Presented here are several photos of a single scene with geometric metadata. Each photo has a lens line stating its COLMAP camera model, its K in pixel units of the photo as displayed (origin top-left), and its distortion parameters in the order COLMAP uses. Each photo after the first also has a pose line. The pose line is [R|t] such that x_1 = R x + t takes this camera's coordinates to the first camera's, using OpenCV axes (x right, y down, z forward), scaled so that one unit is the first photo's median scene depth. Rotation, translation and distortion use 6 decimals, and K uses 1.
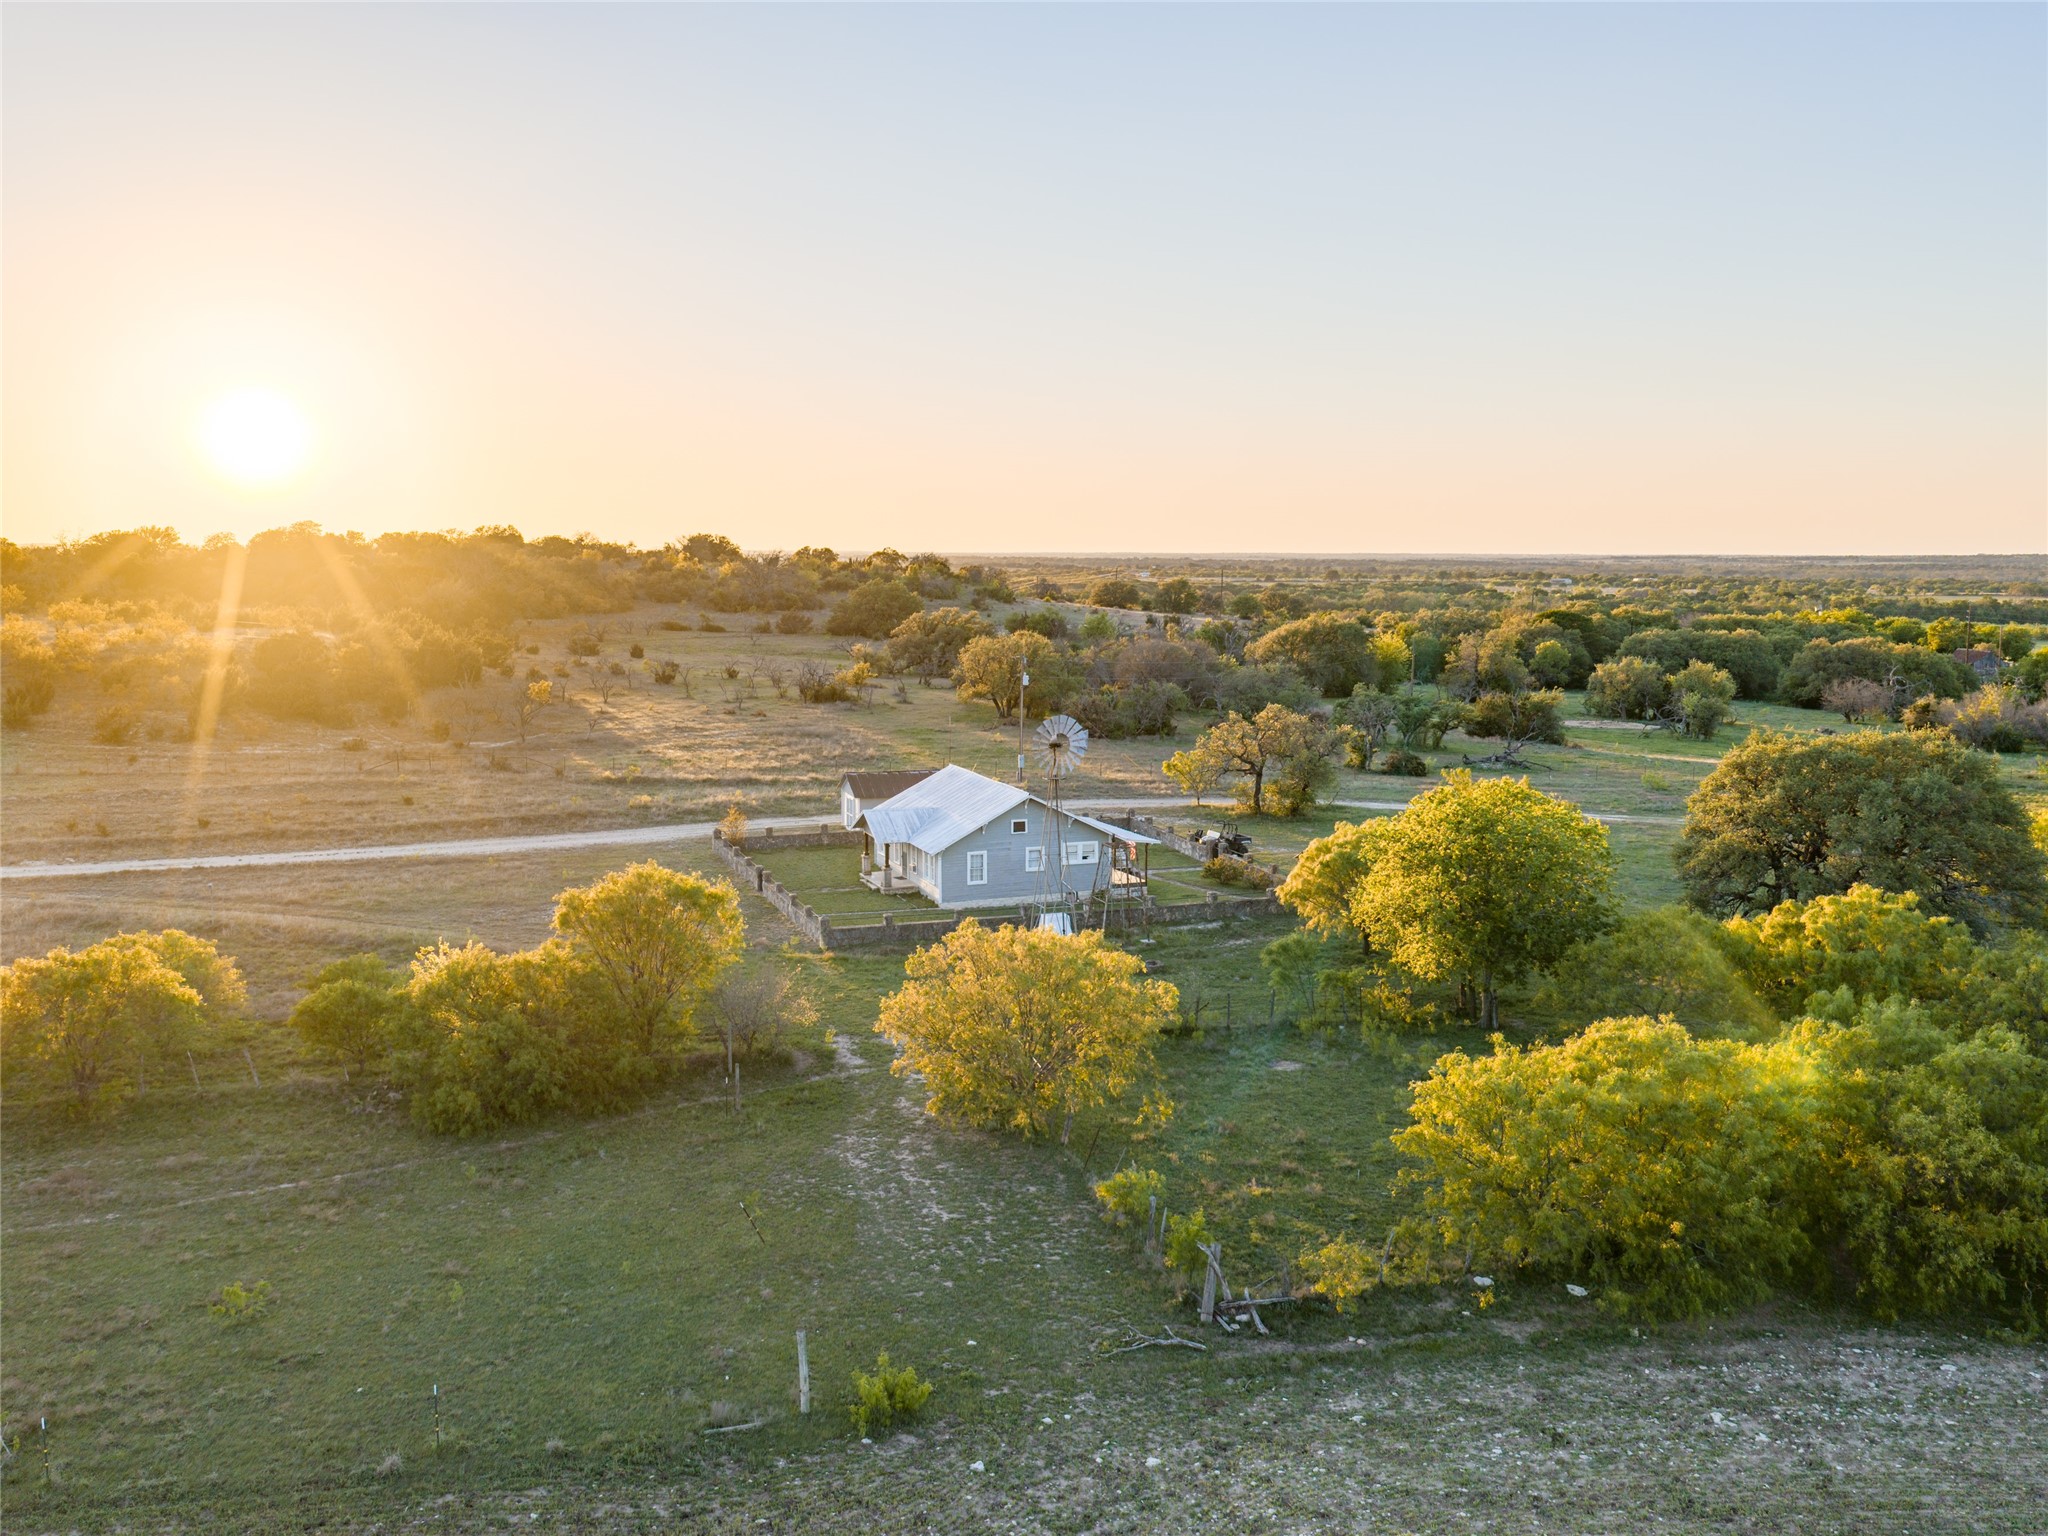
lens RADIAL K [[1893.7, 0, 1027.4], [0, 1893.7, 764.9], [0, 0, 1]] dist [-0.008571, 0.000000]
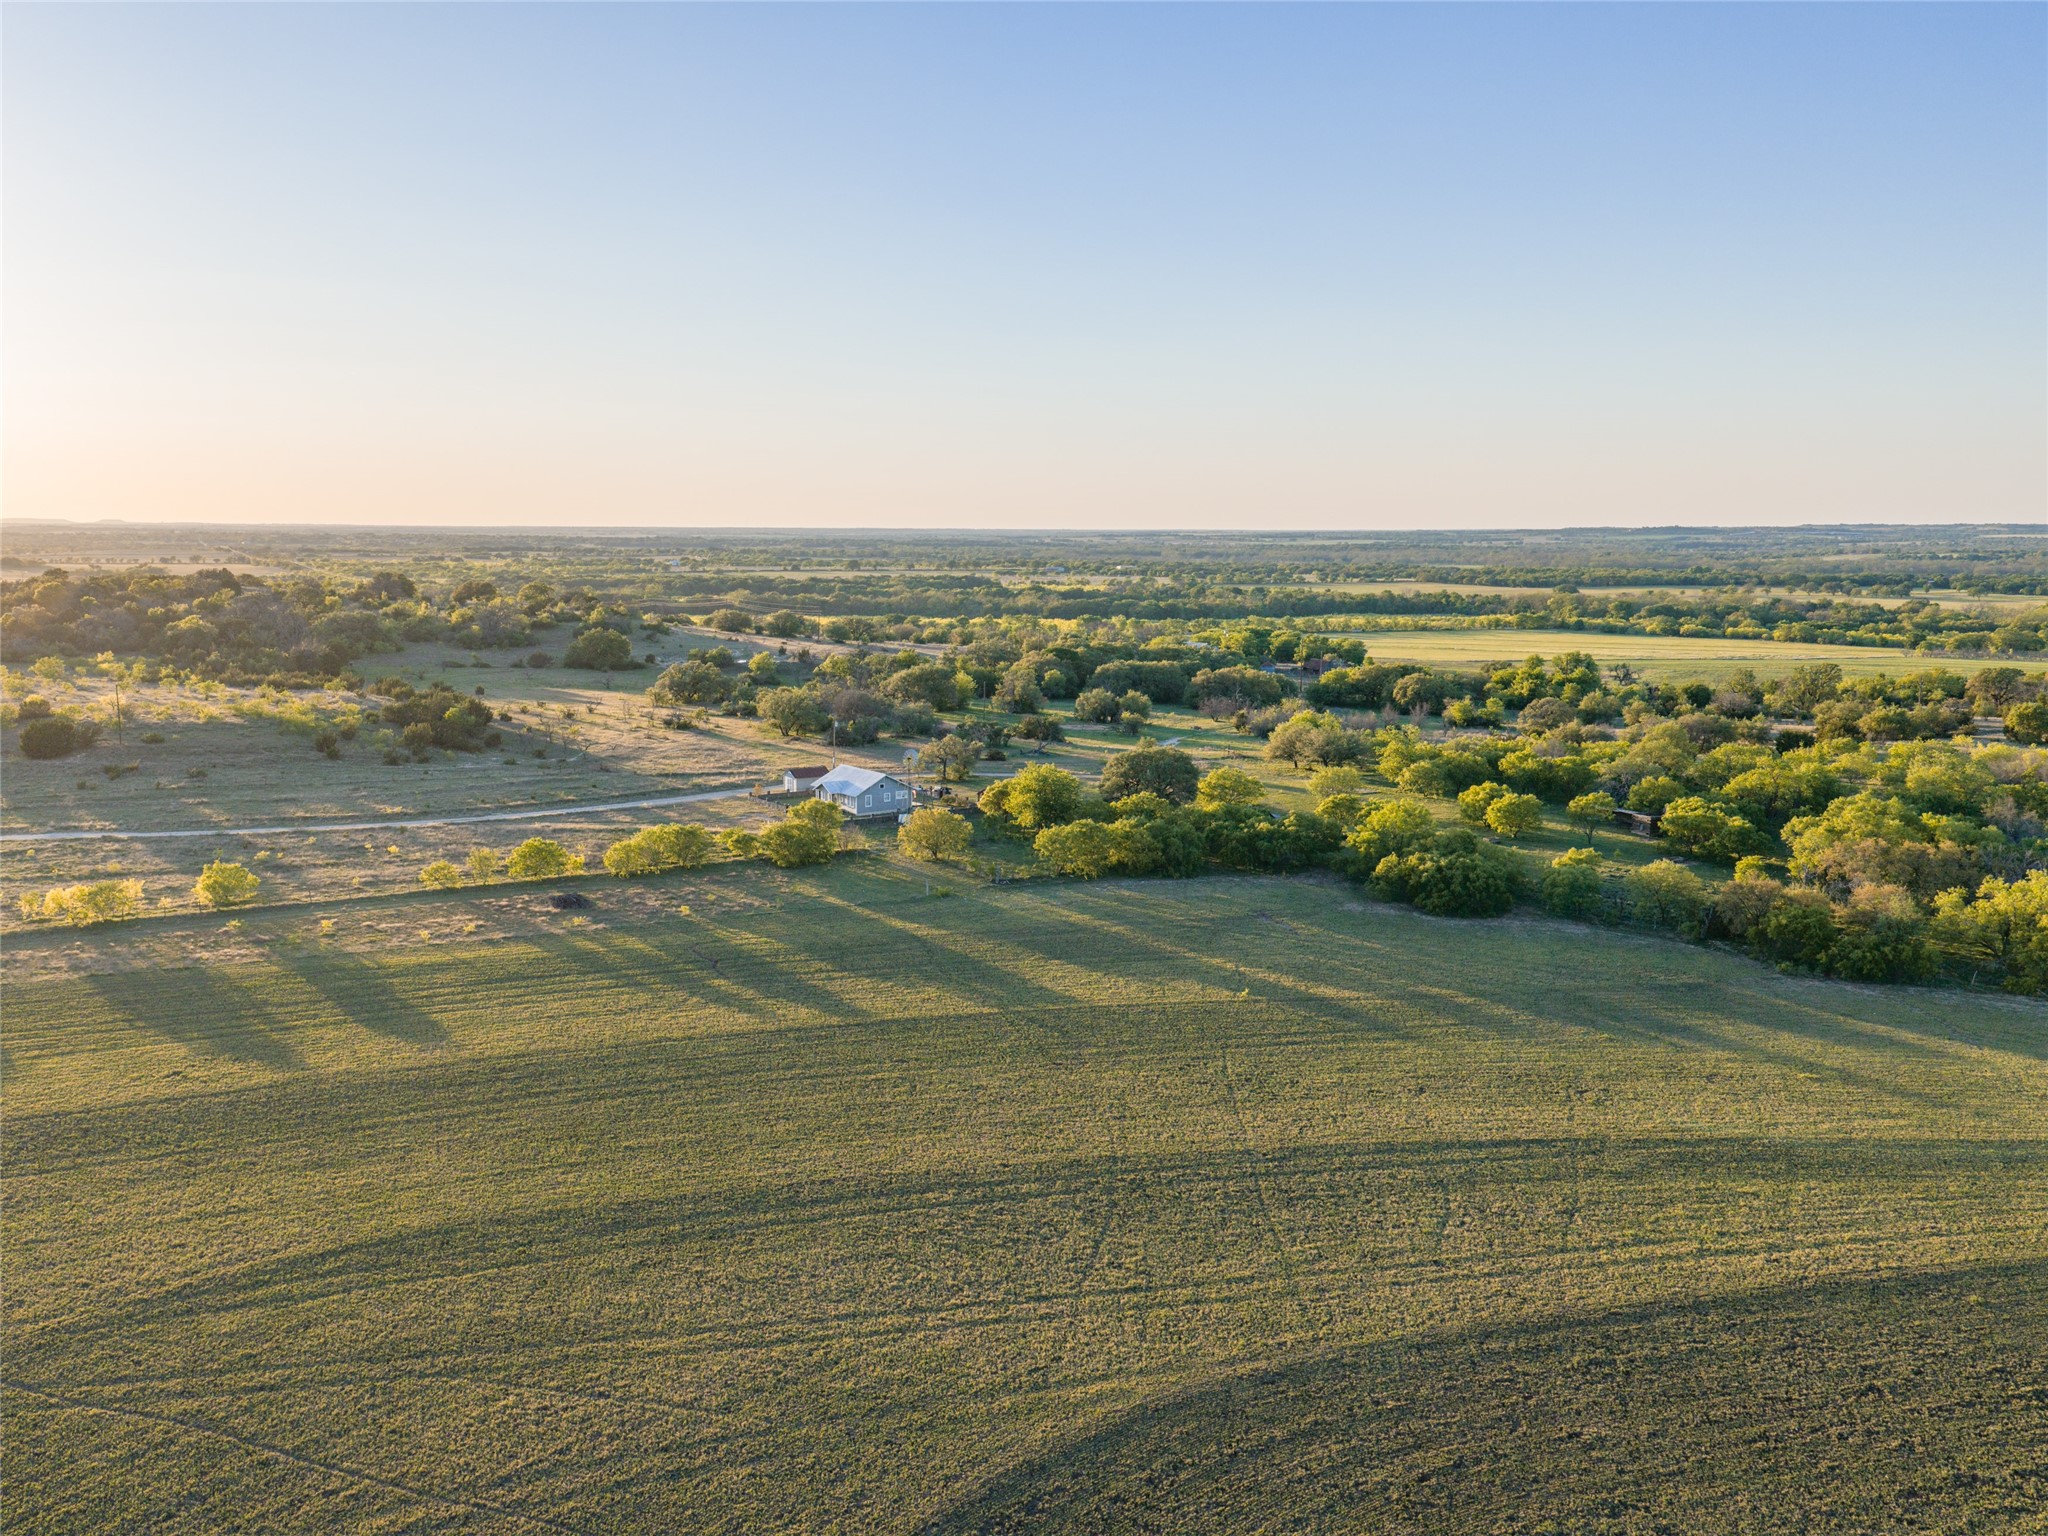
lens RADIAL K [[1893.7, 0, 1024.7], [0, 1893.7, 767.4], [0, 0, 1]] dist [-0.008571, 0.000000]
pose [[0.966832, -0.032436, 0.253347, -0.448089], [0.028439, 0.999407, 0.019425, -0.038759], [-0.253827, -0.011576, 0.967180, -1.567120]]
